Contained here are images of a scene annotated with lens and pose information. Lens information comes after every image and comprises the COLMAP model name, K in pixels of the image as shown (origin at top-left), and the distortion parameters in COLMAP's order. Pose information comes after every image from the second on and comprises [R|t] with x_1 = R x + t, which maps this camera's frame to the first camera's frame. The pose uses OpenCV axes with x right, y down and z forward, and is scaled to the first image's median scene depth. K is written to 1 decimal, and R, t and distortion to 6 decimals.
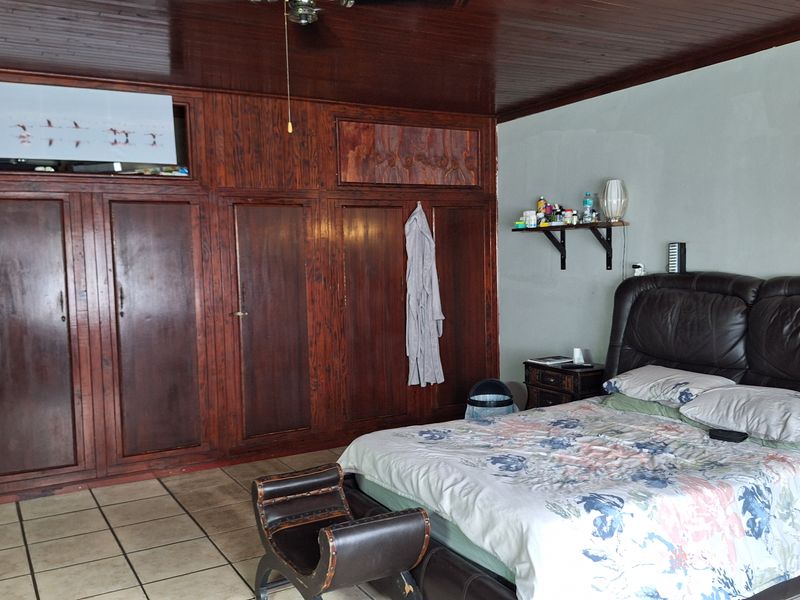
lens RADIAL K [[734.2, 0, 412.2], [0, 734.2, 304.8], [0, 0, 1]] dist [0.159625, -0.261799]
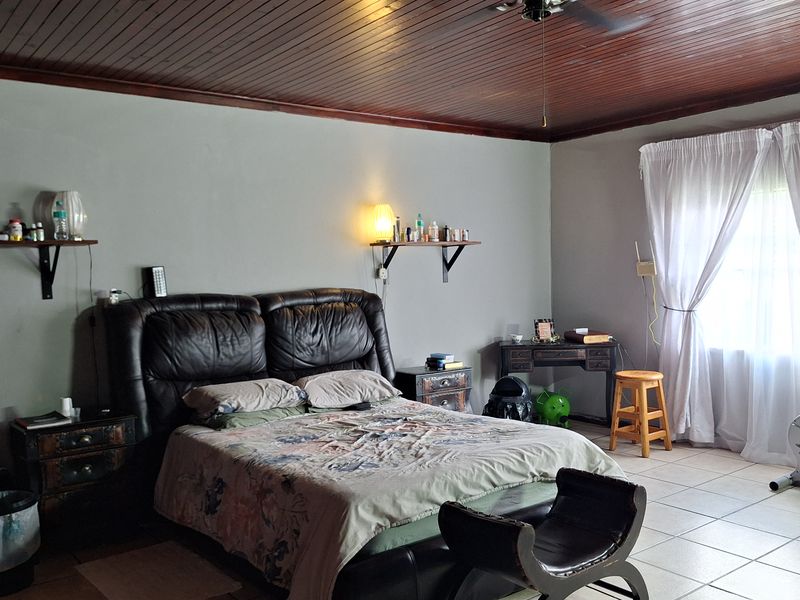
lens RADIAL K [[734.2, 0, 412.2], [0, 734.2, 304.8], [0, 0, 1]] dist [0.159625, -0.261799]
pose [[-0.135684, -0.023818, 0.990466, -0.629124], [0.102608, 0.993997, 0.037959, -0.032798], [-0.985425, 0.106780, -0.132426, 0.754053]]
